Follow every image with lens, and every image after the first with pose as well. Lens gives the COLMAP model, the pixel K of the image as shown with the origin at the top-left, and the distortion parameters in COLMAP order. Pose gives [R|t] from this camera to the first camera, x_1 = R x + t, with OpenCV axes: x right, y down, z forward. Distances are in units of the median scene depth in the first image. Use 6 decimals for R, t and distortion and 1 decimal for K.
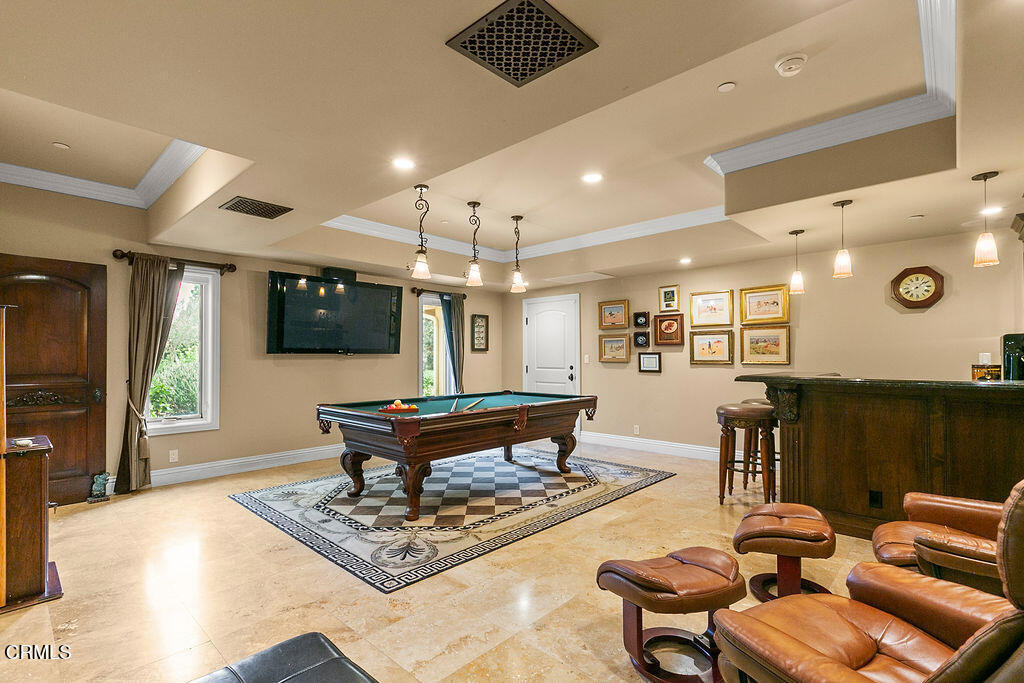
lens RADIAL K [[471.3, 0, 503.3], [0, 471.3, 348.0], [0, 0, 1]] dist [0.004092, 0.001193]
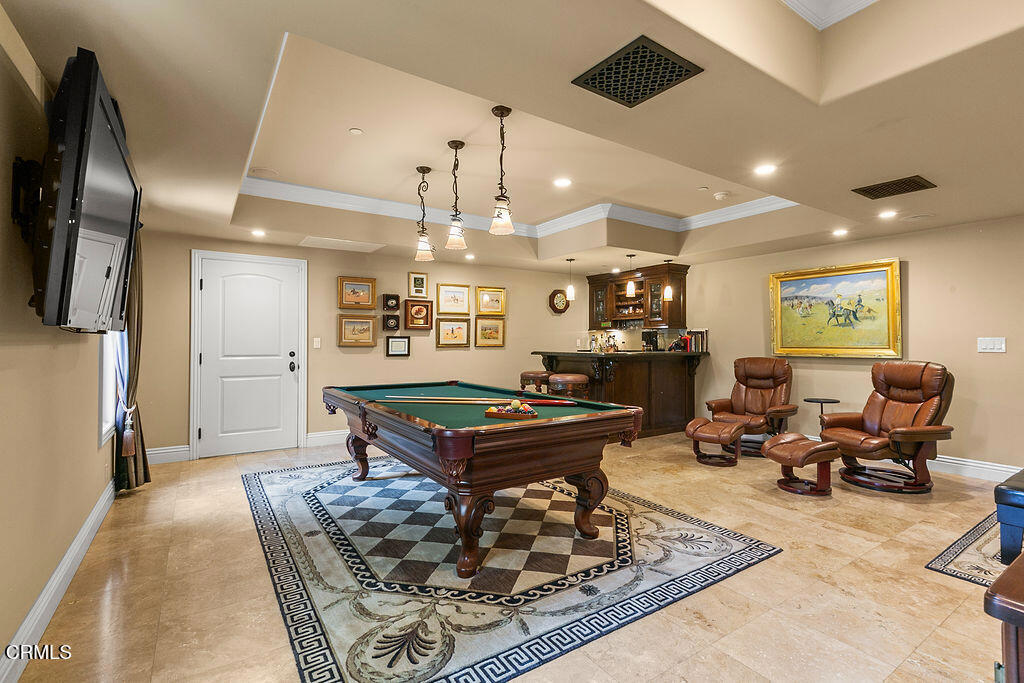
lens RADIAL K [[471.3, 0, 504.4], [0, 471.3, 337.9], [0, 0, 1]] dist [0.004092, 0.001193]
pose [[0.230300, 0.007706, 0.973089, -0.642072], [-0.022097, 0.999752, -0.002687, 0.011724], [-0.972869, -0.020883, 0.230413, 0.594368]]
